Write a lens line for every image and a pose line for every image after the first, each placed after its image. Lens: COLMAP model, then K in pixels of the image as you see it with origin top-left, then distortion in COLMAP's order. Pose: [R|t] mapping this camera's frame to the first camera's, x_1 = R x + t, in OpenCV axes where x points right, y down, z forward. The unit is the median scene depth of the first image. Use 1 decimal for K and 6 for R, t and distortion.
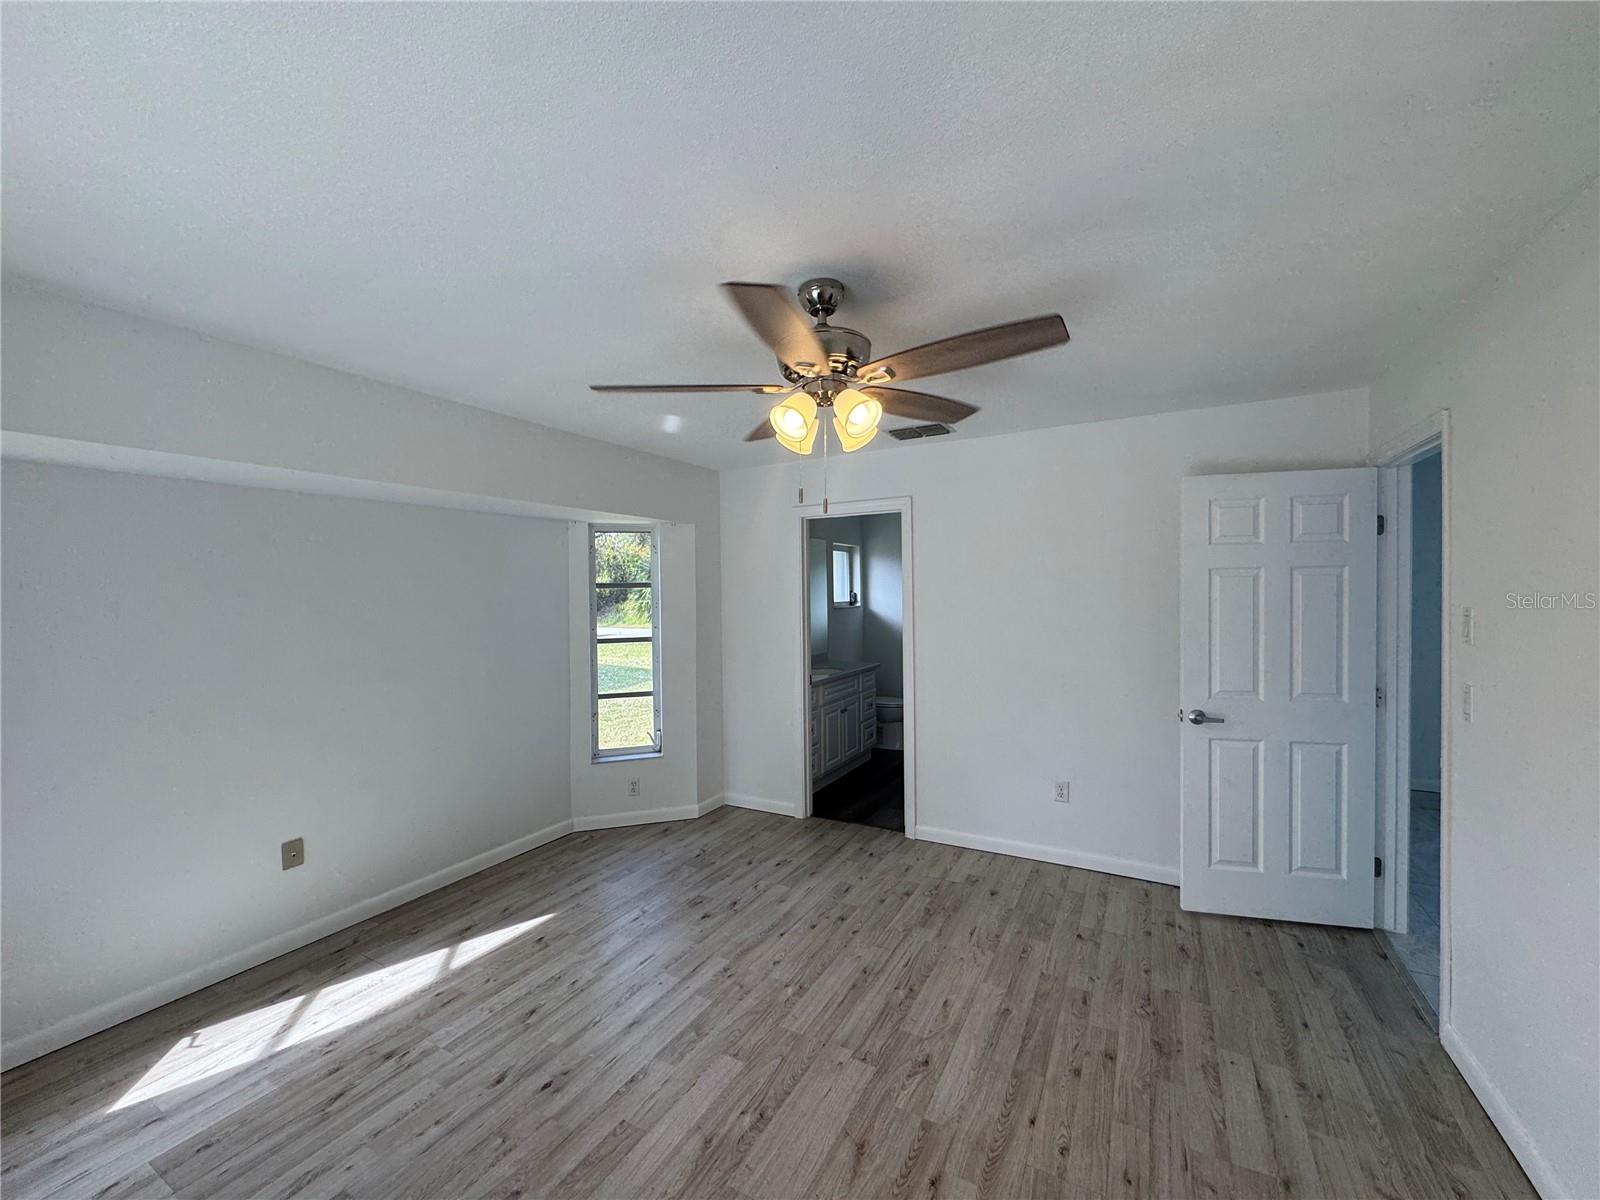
lens RADIAL K [[640.4, 0, 802.8], [0, 640.4, 590.1], [0, 0, 1]] dist [-0.002754, 0.000593]
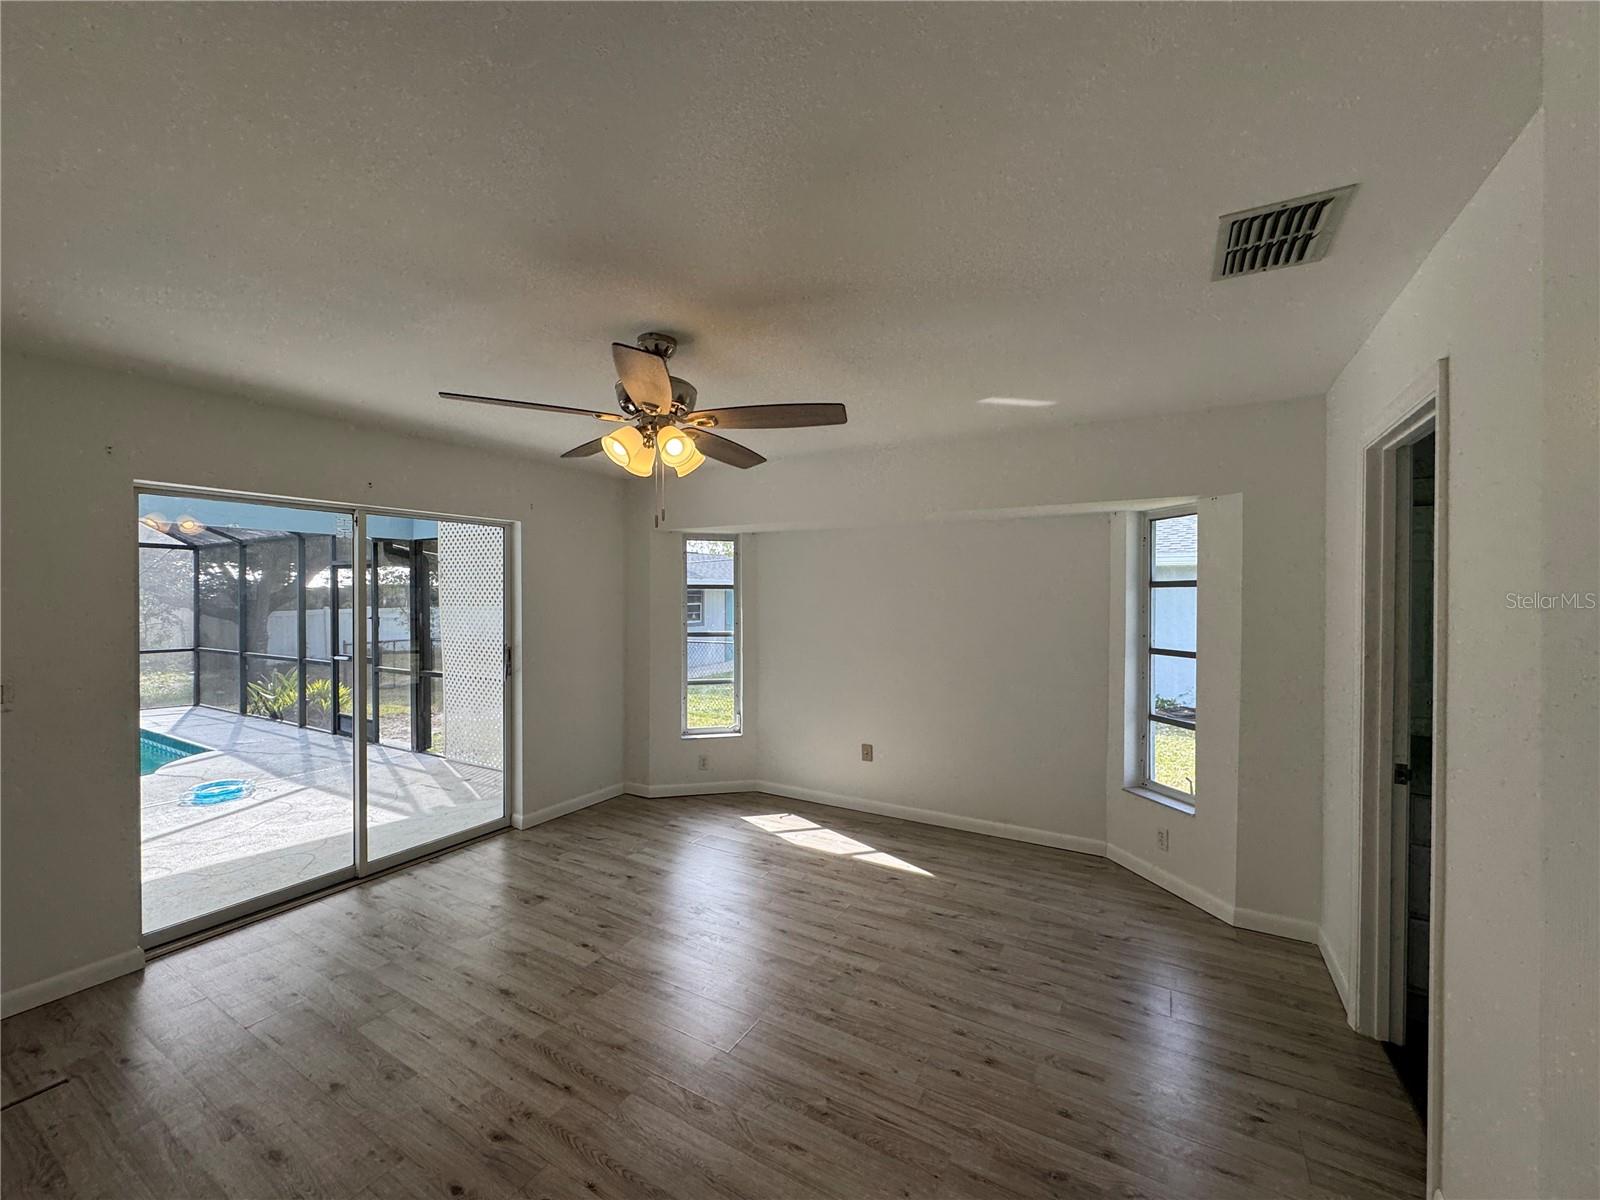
lens RADIAL K [[640.4, 0, 799.5], [0, 640.4, 607.6], [0, 0, 1]] dist [-0.002754, 0.000593]
pose [[-0.023128, 0.035913, -0.999087, 0.788890], [0.000055, 0.999355, 0.035921, -0.011884], [0.999733, 0.000776, -0.023115, 0.846223]]
